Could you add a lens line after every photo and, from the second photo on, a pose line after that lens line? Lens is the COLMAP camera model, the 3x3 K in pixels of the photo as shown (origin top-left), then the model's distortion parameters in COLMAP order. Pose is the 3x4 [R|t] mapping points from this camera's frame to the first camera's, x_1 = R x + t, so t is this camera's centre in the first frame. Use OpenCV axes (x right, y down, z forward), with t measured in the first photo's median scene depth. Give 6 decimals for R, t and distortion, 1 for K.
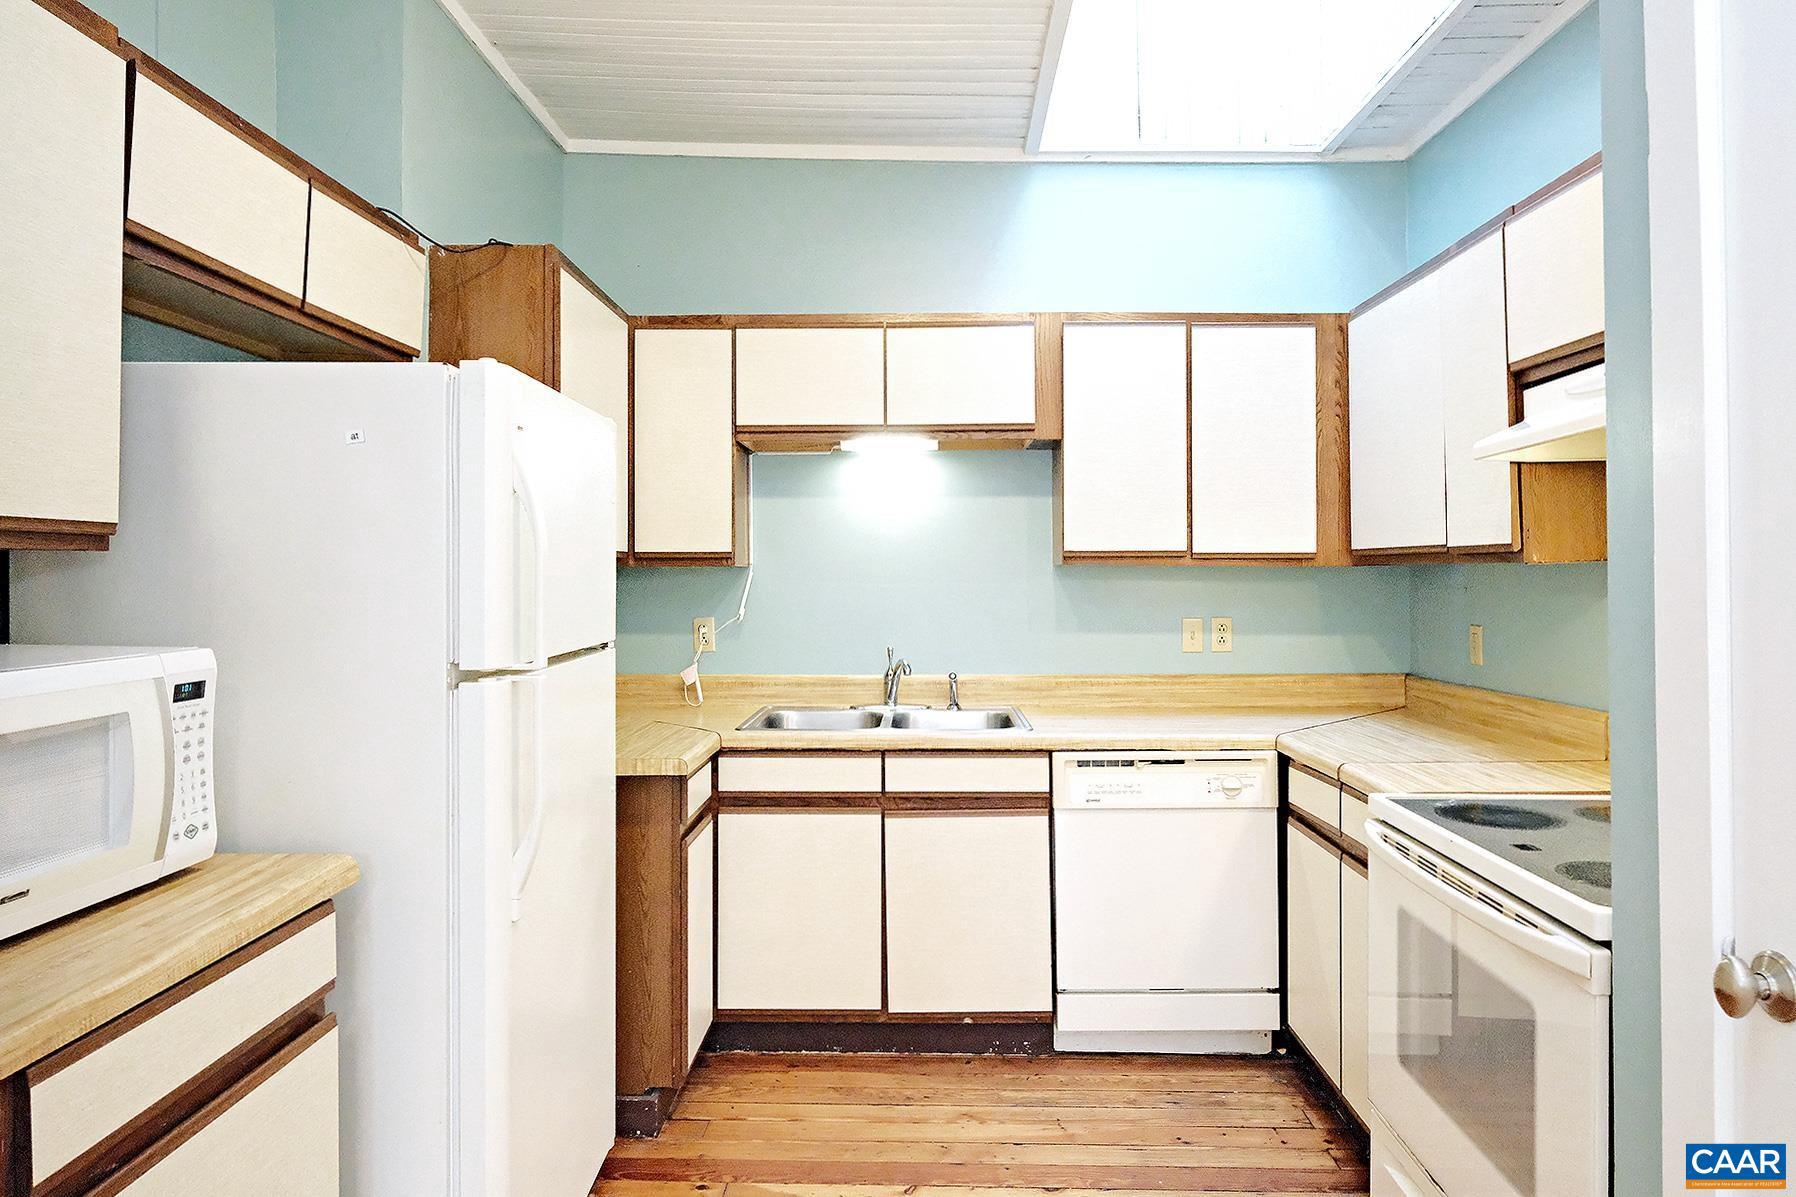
lens RADIAL K [[1093.5, 0, 926.5], [0, 1093.5, 593.5], [0, 0, 1]] dist [0.005665, -0.001180]
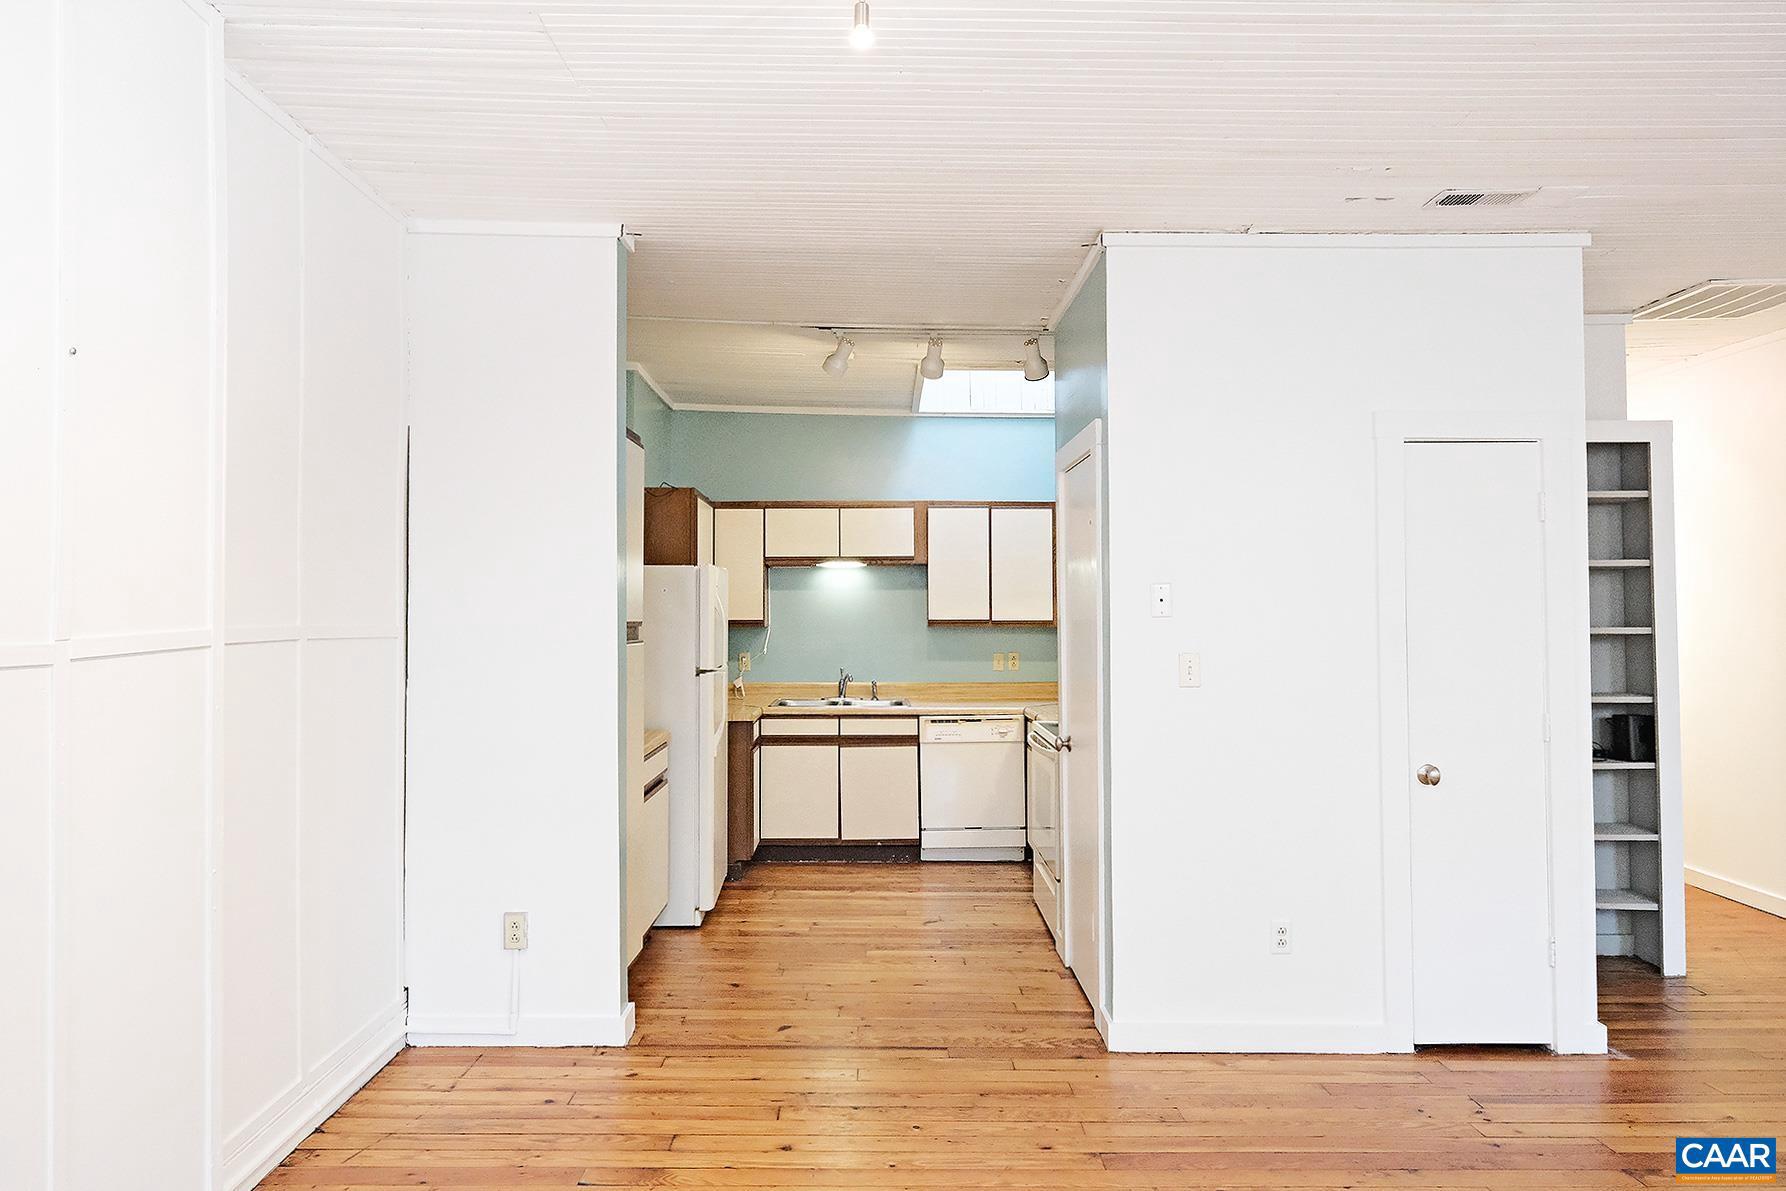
lens RADIAL K [[1056.6, 0, 893.0], [0, 1056.6, 595.5], [0, 0, 1]] dist [0.002909, 0.001004]
pose [[0.999717, 0.000279, 0.023802, 0.015090], [0.000536, 0.999415, -0.034186, -0.018221], [-0.023798, 0.034189, 0.999132, -1.023172]]
